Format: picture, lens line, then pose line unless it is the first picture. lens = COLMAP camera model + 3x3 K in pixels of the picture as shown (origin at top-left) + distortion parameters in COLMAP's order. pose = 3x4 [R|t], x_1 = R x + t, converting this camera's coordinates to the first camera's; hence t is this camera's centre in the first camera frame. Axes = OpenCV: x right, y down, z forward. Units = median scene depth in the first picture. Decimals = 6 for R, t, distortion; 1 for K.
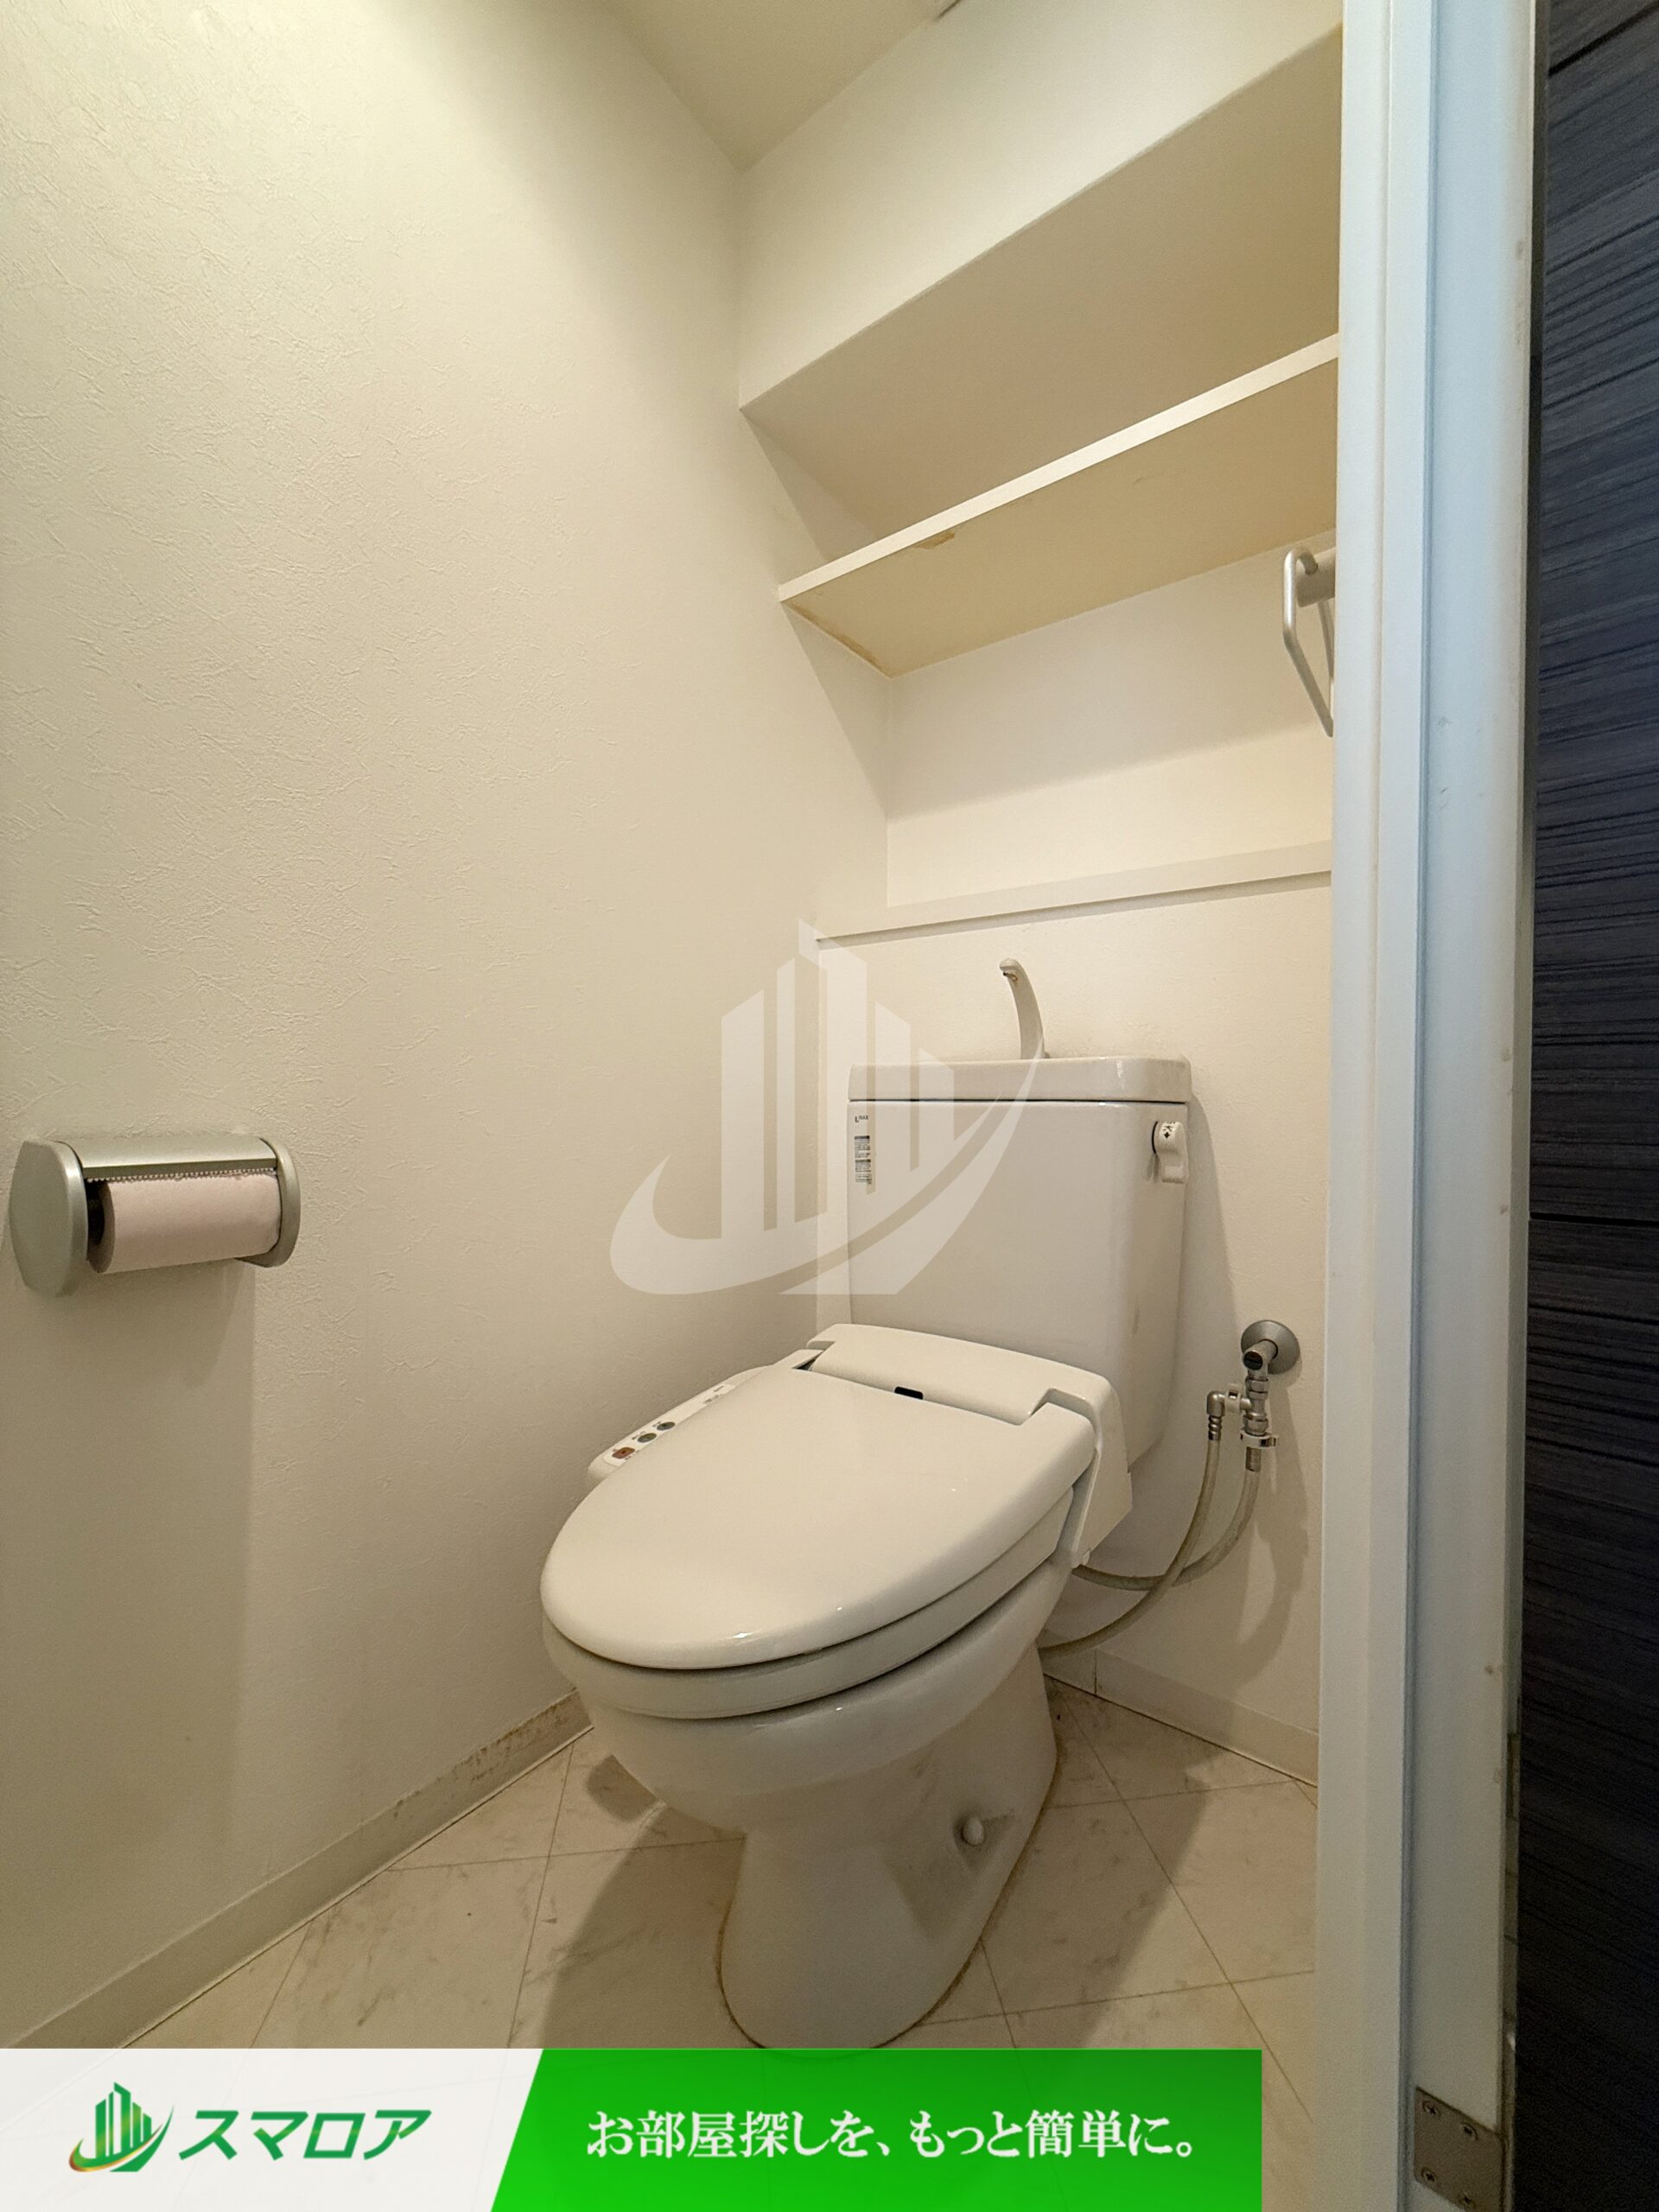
lens RADIAL K [[879.9, 0, 831.5], [0, 879.9, 1106.2], [0, 0, 1]] dist [-0.000668, -0.000005]
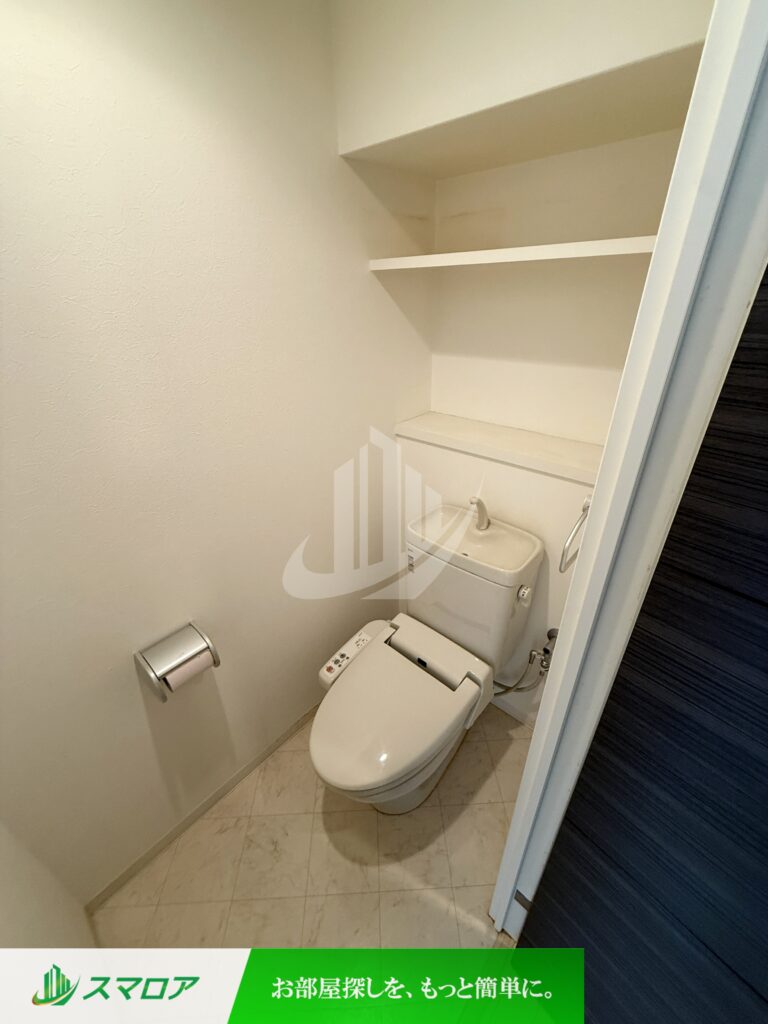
lens RADIAL K [[407.3, 0, 385.0], [0, 407.3, 513.0], [0, 0, 1]] dist [-0.000668, -0.000005]
pose [[0.995679, 0.014586, -0.091708, 0.080883], [0.030923, 0.879141, 0.475557, -0.761403], [0.087561, -0.476338, 0.874891, 0.025293]]
